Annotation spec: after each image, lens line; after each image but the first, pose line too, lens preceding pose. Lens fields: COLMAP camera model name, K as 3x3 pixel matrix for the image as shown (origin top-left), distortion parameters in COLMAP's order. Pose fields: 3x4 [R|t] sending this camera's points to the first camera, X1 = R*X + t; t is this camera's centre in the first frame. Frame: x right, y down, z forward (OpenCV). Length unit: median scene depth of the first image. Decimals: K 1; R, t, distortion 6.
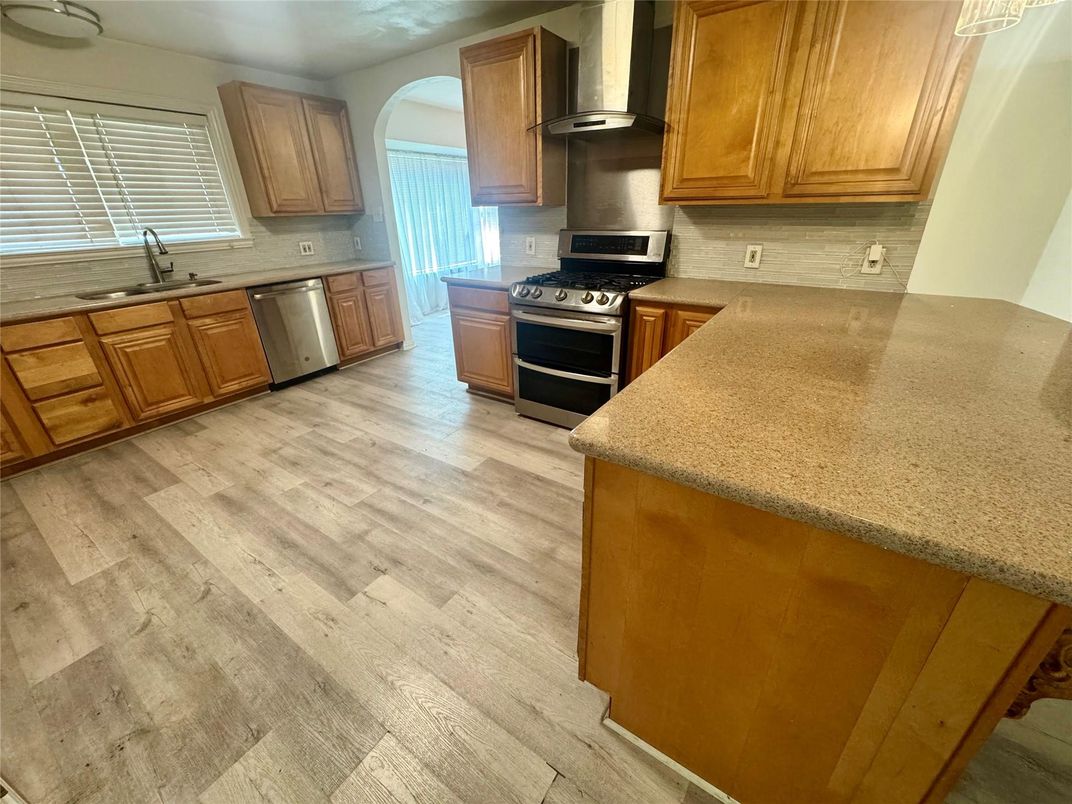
lens RADIAL K [[430.3, 0, 536.1], [0, 430.3, 401.0], [0, 0, 1]] dist [-0.004237, 0.000889]
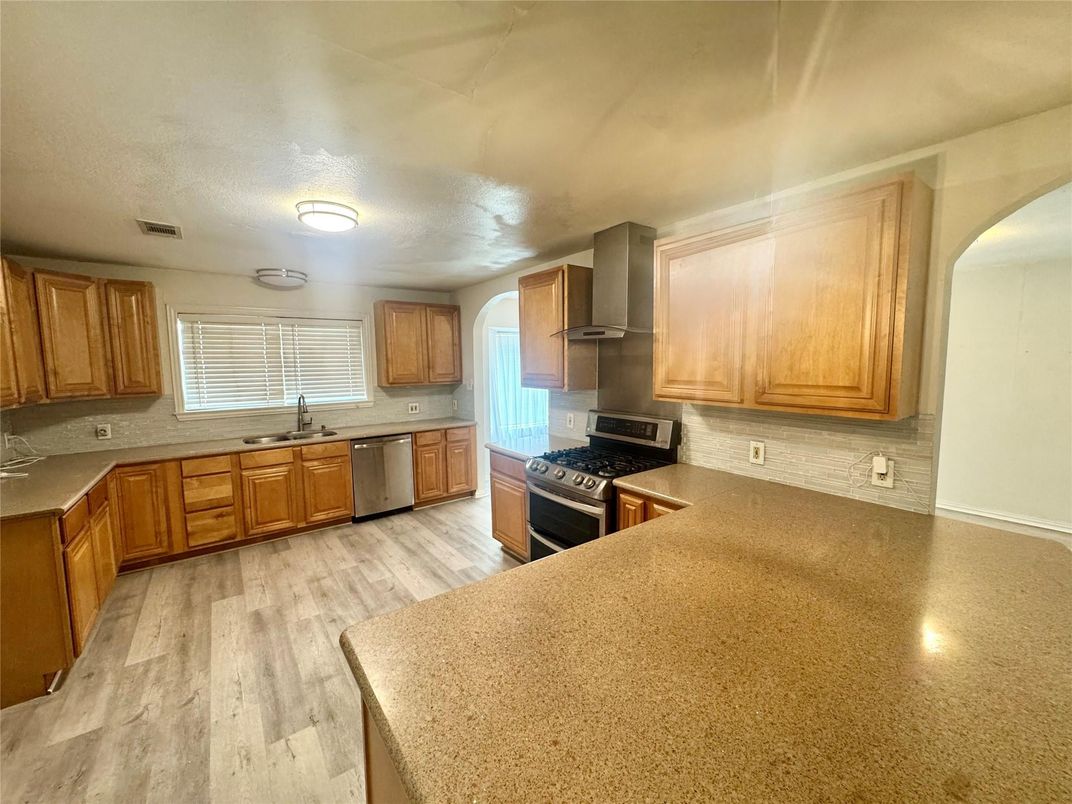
lens RADIAL K [[430.3, 0, 535.4], [0, 430.3, 401.5], [0, 0, 1]] dist [-0.004237, 0.000889]
pose [[0.945080, 0.041716, -0.324167, 0.318723], [-0.142972, 0.944659, -0.295259, -0.083216], [0.293911, 0.325390, 0.898742, -0.044878]]
